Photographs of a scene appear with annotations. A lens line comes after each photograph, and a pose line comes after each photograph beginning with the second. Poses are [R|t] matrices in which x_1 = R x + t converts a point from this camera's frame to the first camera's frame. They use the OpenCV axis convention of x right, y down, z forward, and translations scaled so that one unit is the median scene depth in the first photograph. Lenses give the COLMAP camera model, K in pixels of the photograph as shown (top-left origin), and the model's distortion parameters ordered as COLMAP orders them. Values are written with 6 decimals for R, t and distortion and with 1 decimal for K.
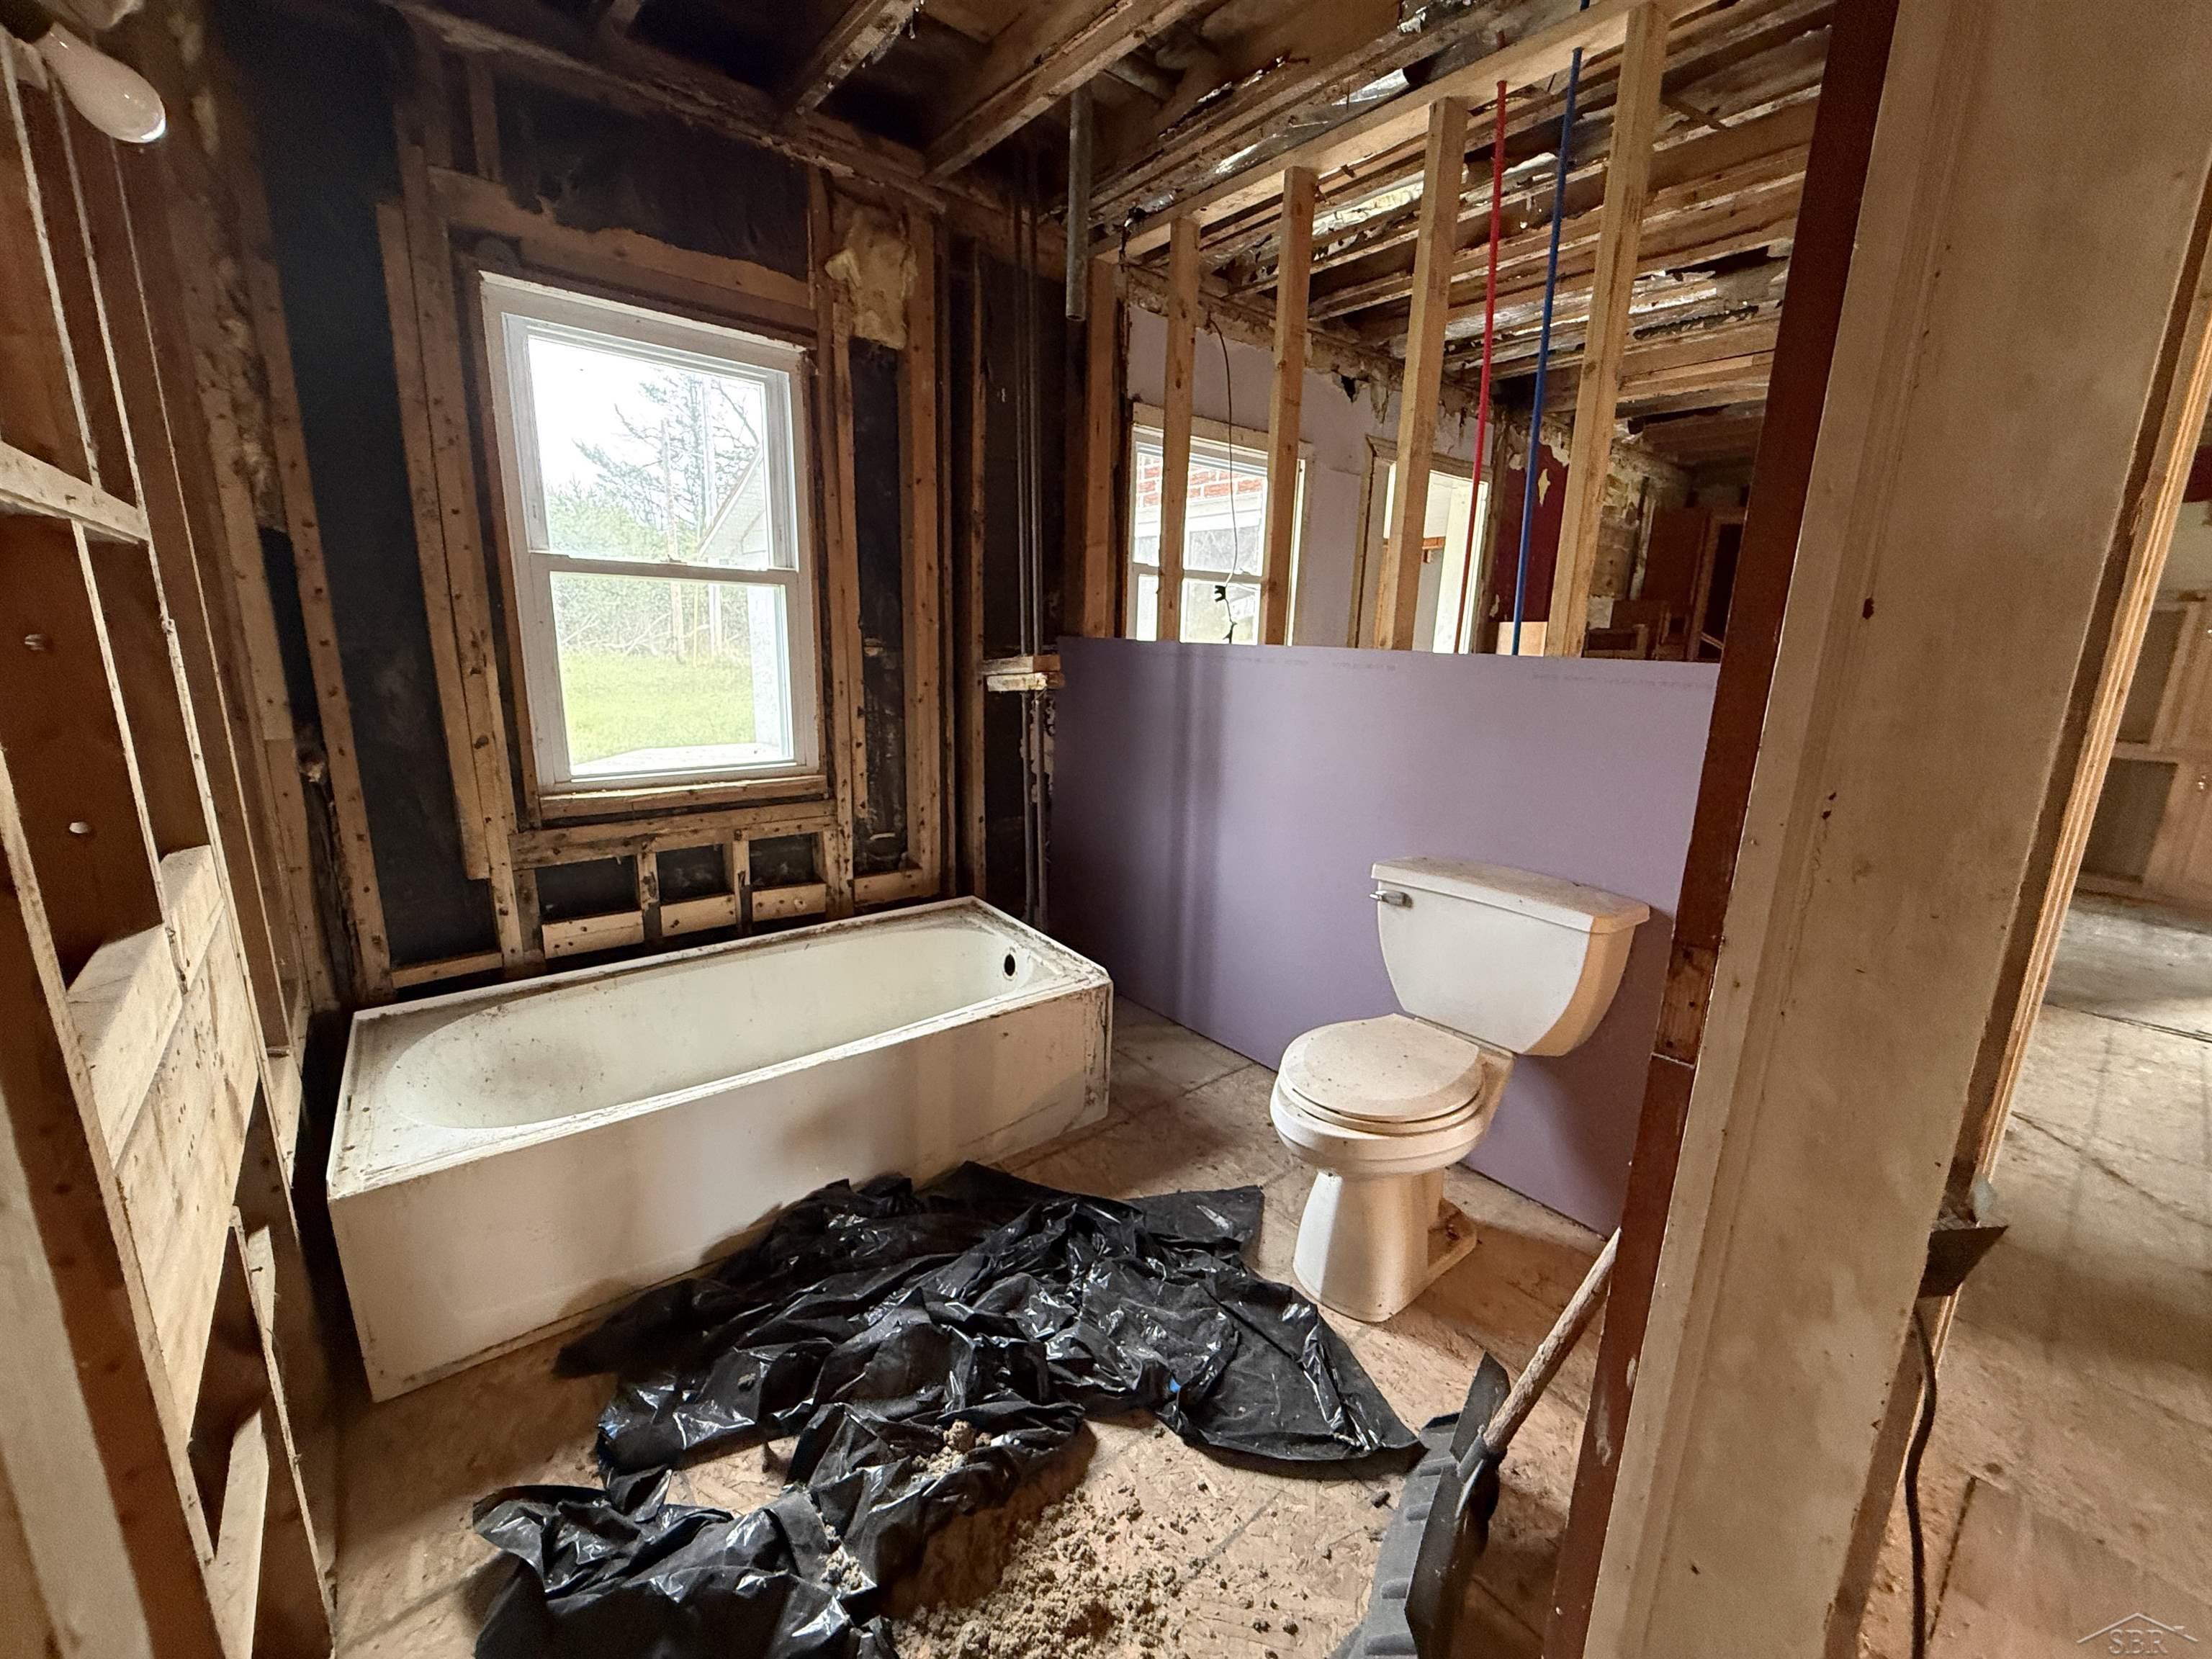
lens RADIAL K [[880.2, 0, 1102.8], [0, 880.2, 829.6], [0, 0, 1]] dist [0.001201, 0.000367]
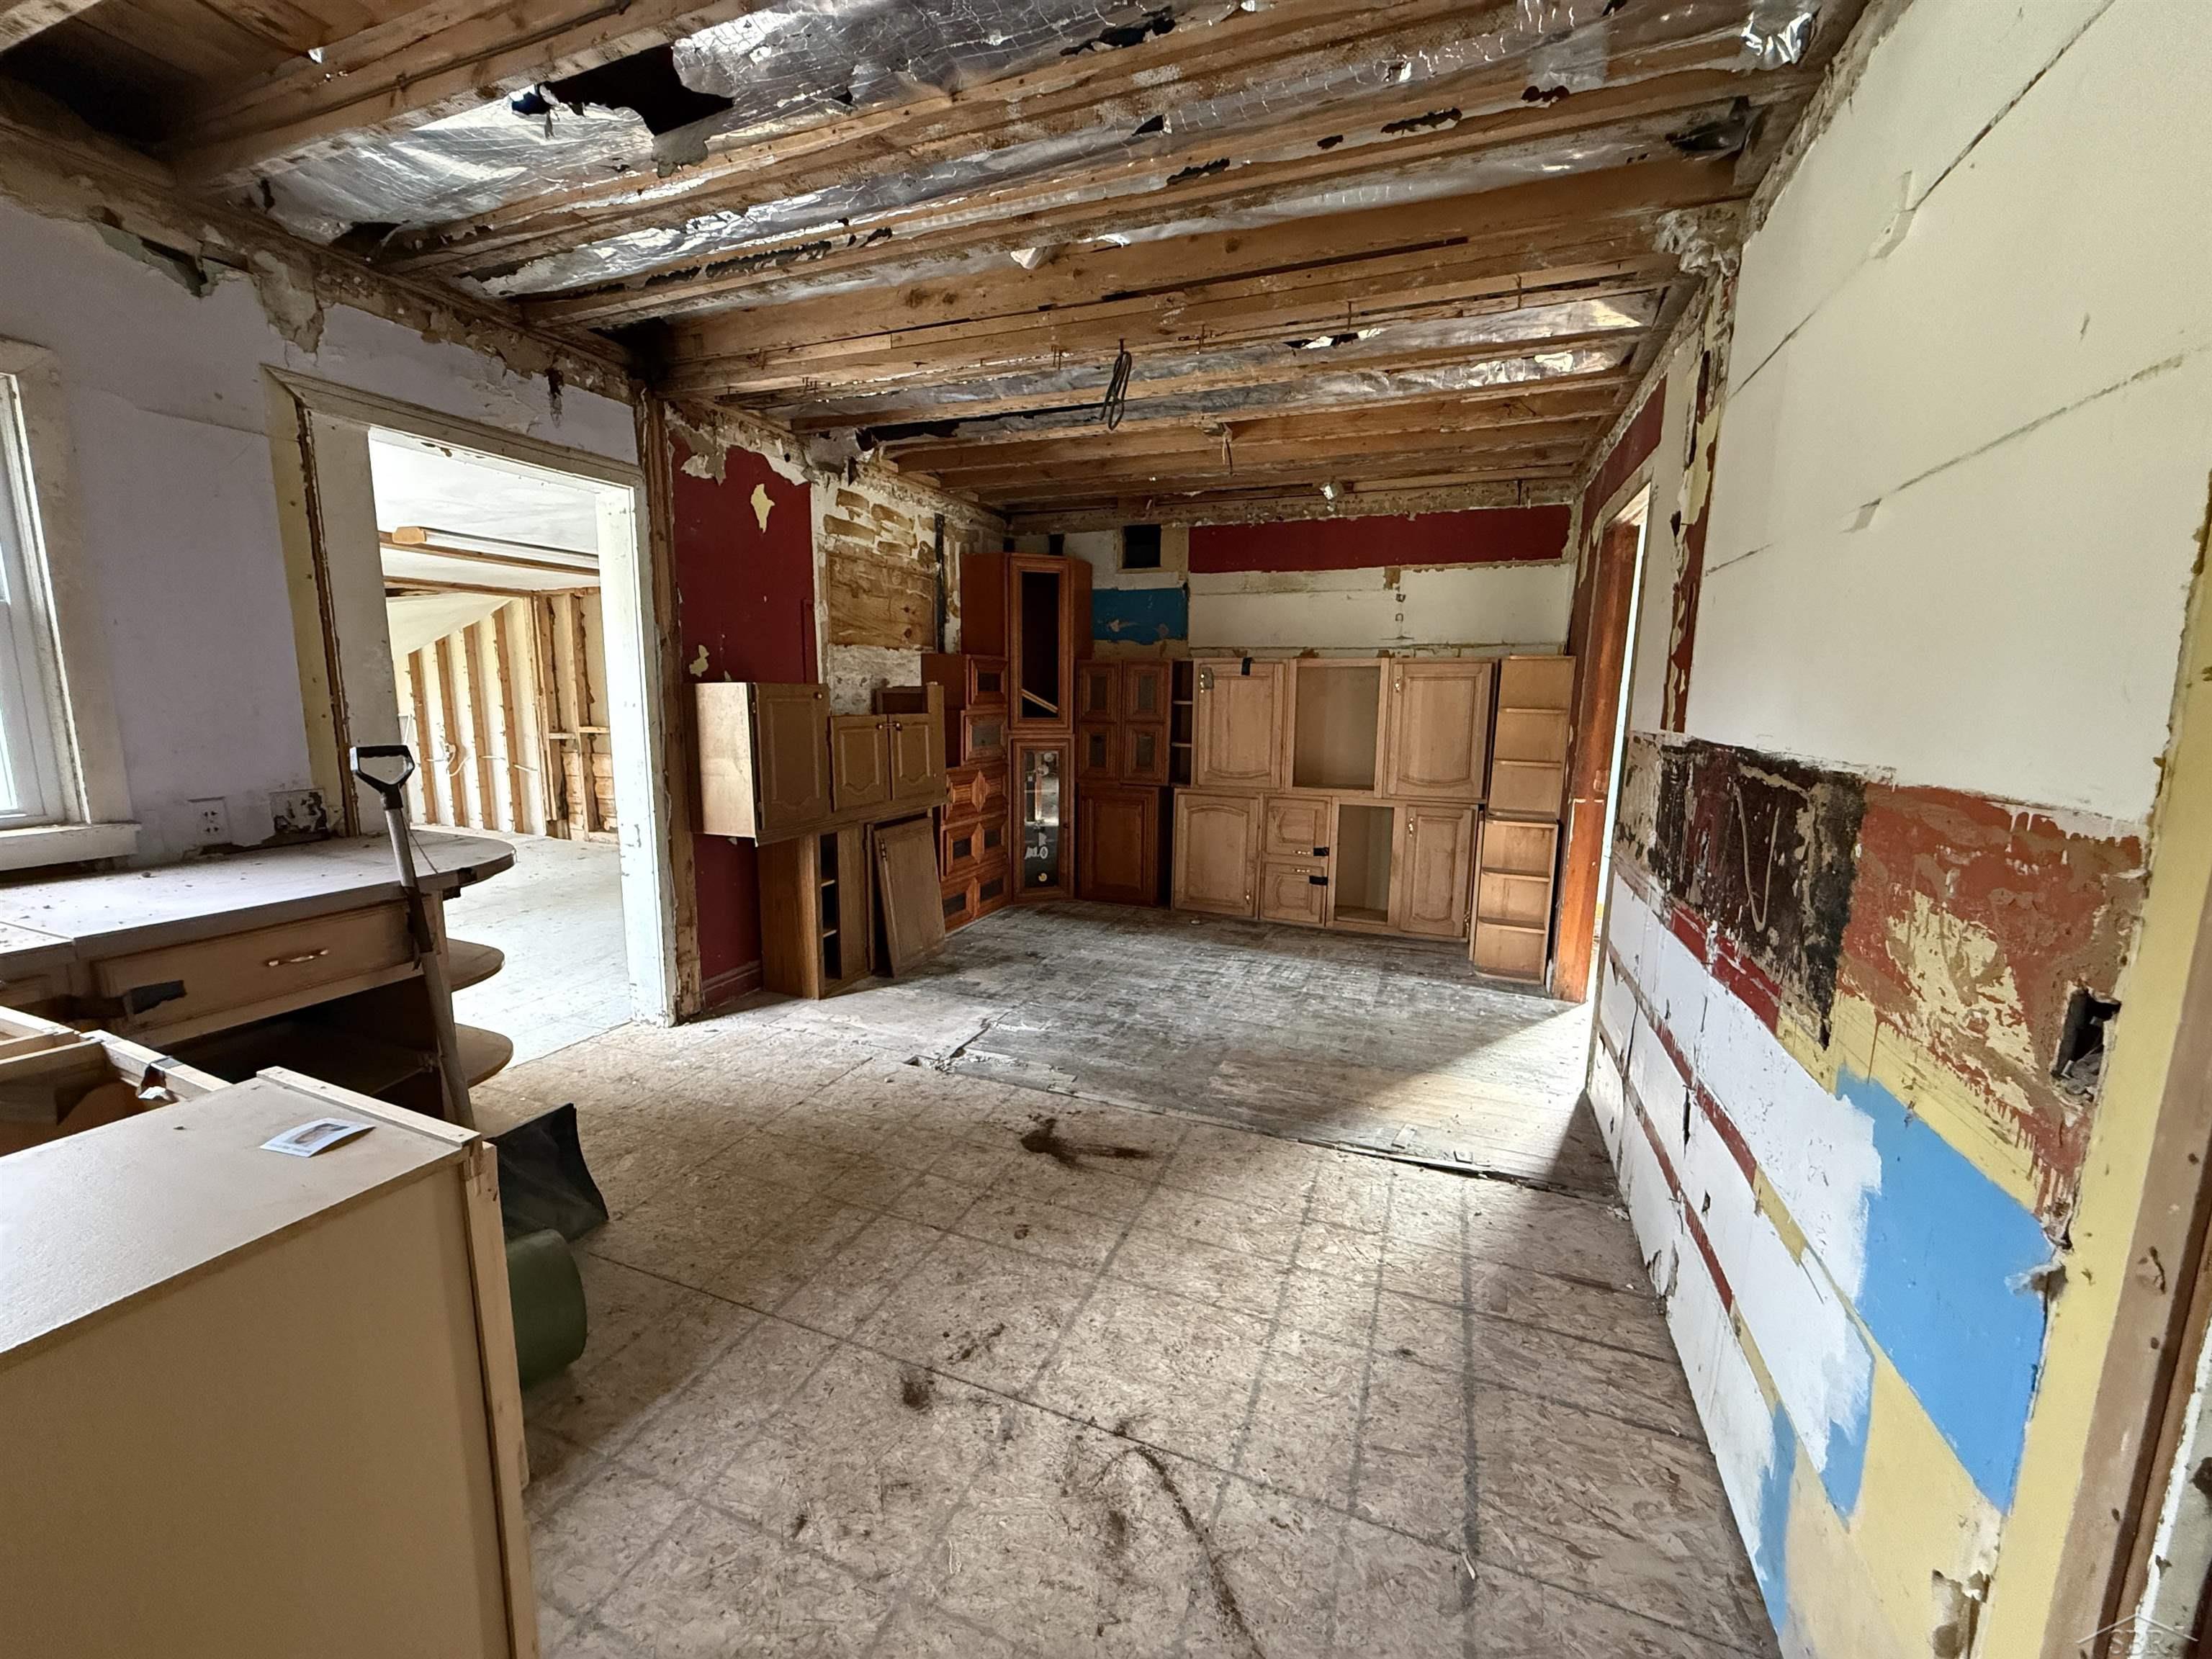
lens RADIAL K [[880.2, 0, 1104.7], [0, 880.2, 826.9], [0, 0, 1]] dist [0.001201, 0.000367]
pose [[0.876315, -0.088791, 0.473486, 0.338617], [0.116137, 0.992817, -0.028765, -0.051511], [-0.467530, 0.080196, 0.880332, 0.190522]]
